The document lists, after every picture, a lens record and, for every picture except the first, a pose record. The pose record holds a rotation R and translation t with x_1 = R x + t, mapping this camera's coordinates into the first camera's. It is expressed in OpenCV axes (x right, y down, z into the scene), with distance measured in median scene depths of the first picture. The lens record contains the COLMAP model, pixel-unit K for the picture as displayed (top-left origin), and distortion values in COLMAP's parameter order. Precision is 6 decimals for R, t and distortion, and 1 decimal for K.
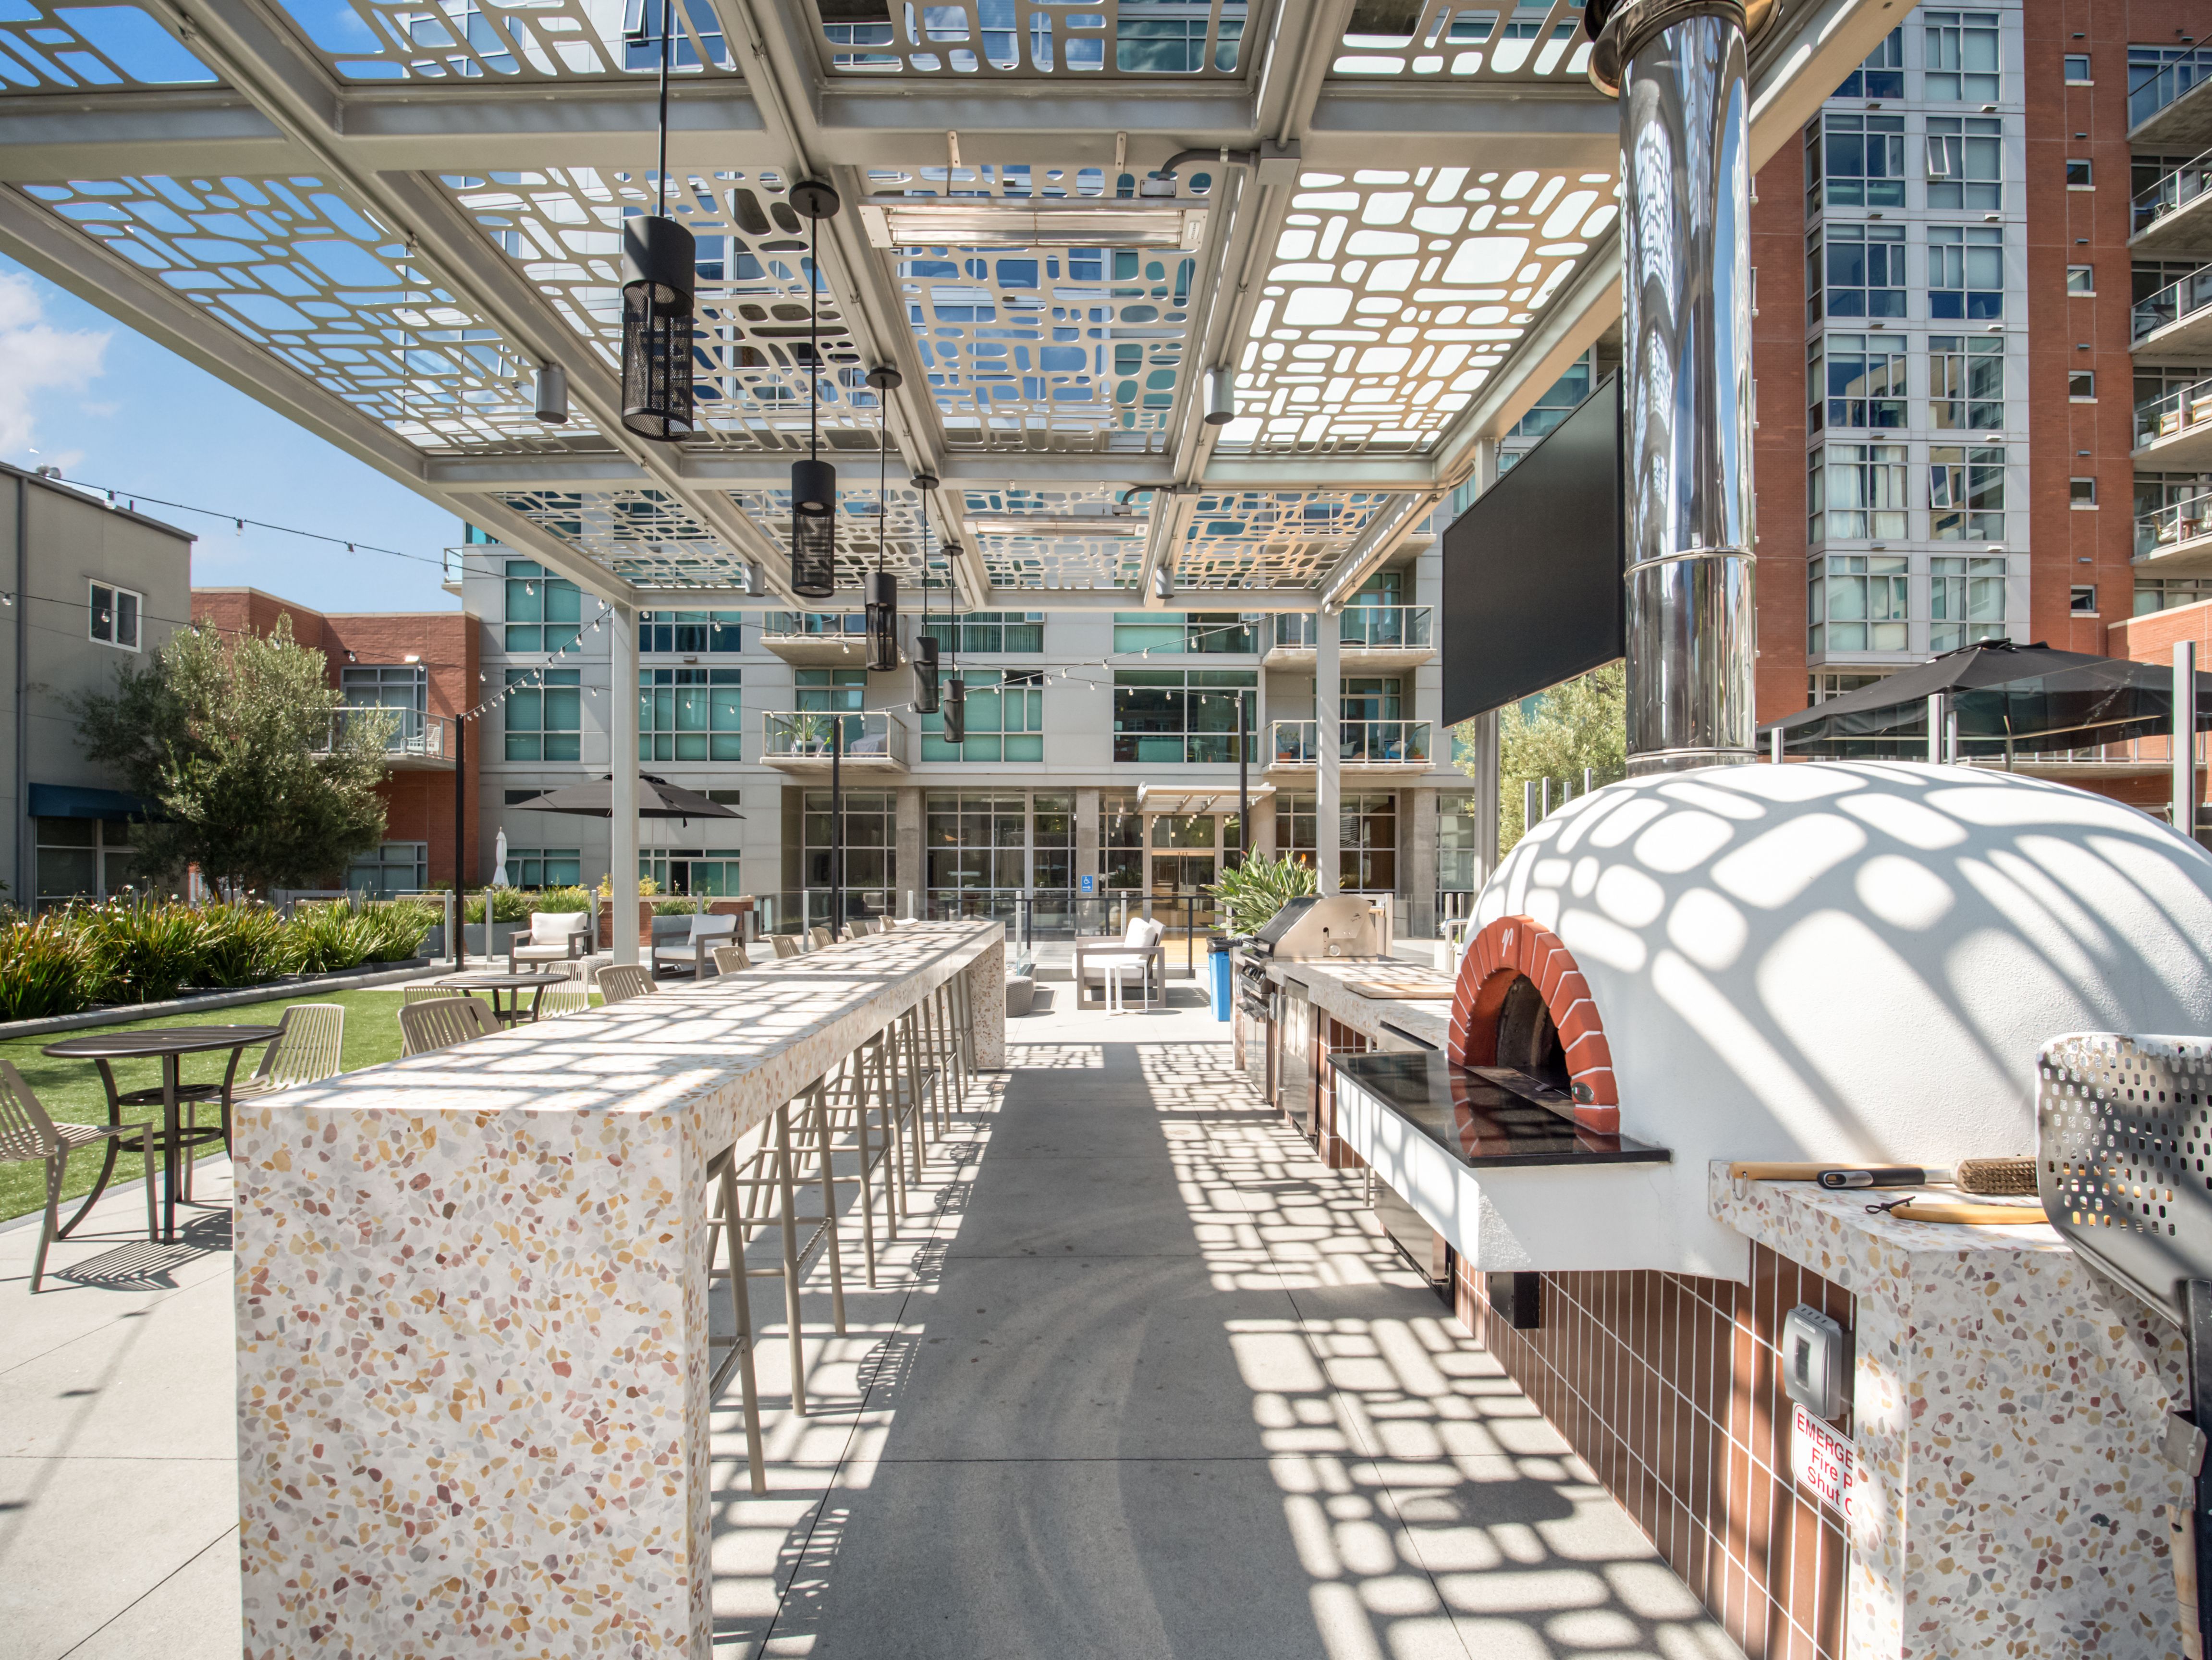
lens RADIAL K [[1101.2, 0, 1106.0], [0, 1101.2, 830.0], [0, 0, 1]] dist [0.000510, 0.000200]
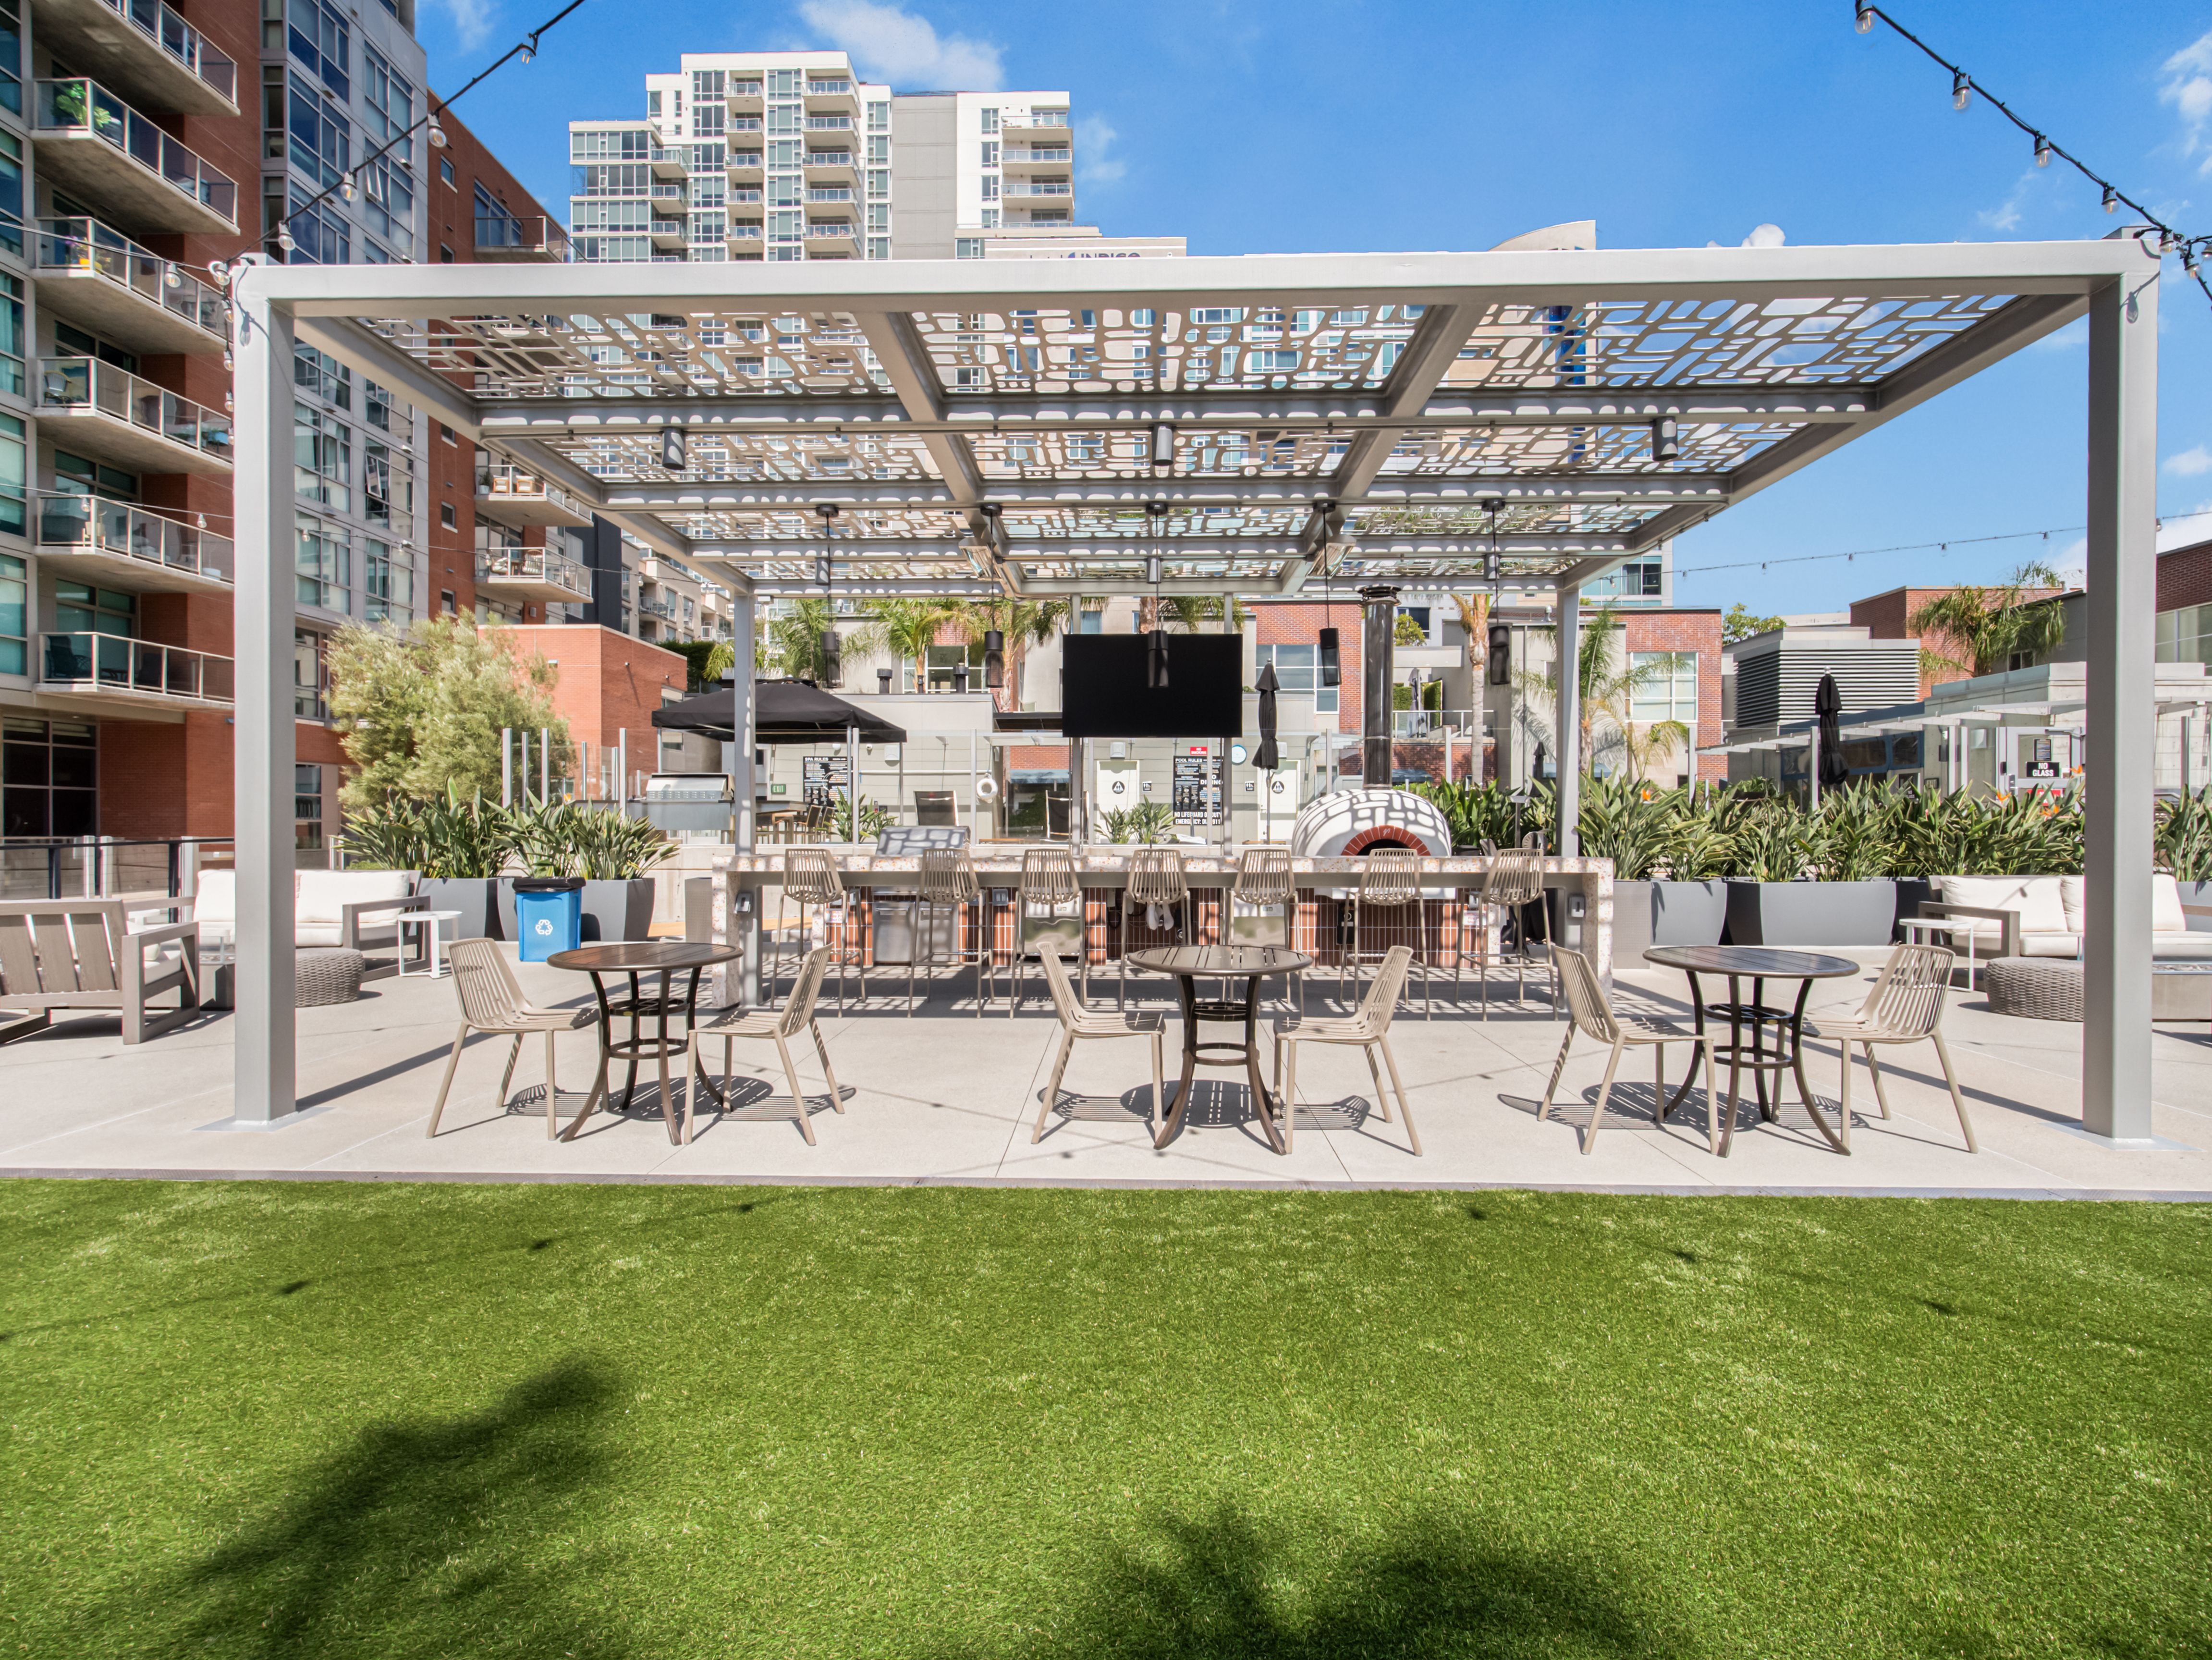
lens RADIAL K [[1101.2, 0, 1106.0], [0, 1101.2, 830.0], [0, 0, 1]] dist [0.000510, 0.000200]
pose [[0.025186, -0.008000, 0.999651, -0.367276], [-0.043779, 0.999000, 0.009097, 0.008406], [-0.998724, -0.043993, 0.024811, 0.206182]]
